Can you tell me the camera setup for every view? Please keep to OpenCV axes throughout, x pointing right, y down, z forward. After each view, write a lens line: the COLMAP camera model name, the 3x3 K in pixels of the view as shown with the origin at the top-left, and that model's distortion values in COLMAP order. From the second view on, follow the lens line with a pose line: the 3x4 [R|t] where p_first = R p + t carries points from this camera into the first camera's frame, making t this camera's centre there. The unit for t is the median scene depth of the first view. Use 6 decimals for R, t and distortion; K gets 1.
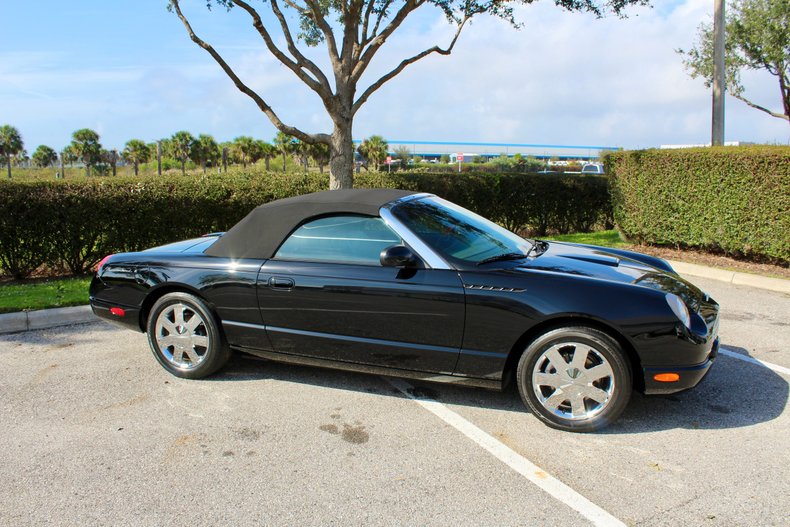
lens RADIAL K [[671.9, 0, 395.7], [0, 671.9, 262.0], [0, 0, 1]] dist [-0.154999, 0.124037]
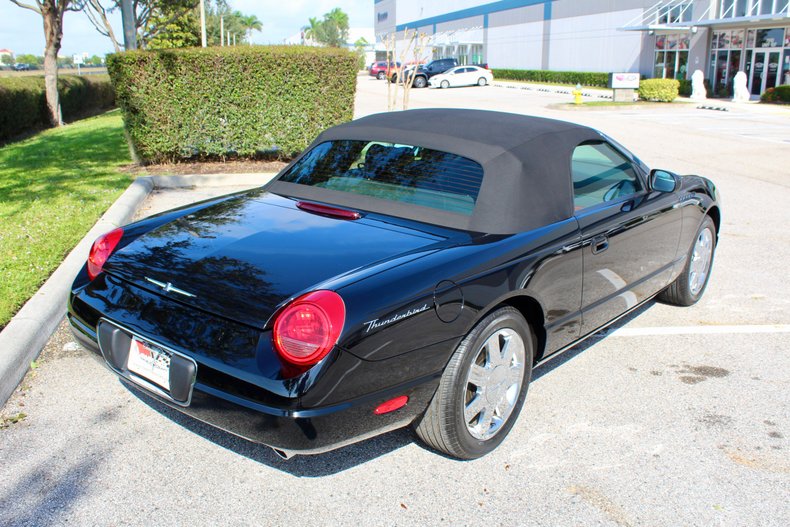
lens RADIAL K [[750.6, 0, 395.8], [0, 750.6, 265.4], [0, 0, 1]] dist [-0.149605, 0.163652]
pose [[0.334276, -0.246991, 0.909535, -0.480643], [0.131393, 0.967838, 0.214534, -0.072439], [-0.933271, 0.047793, 0.355978, 0.441801]]
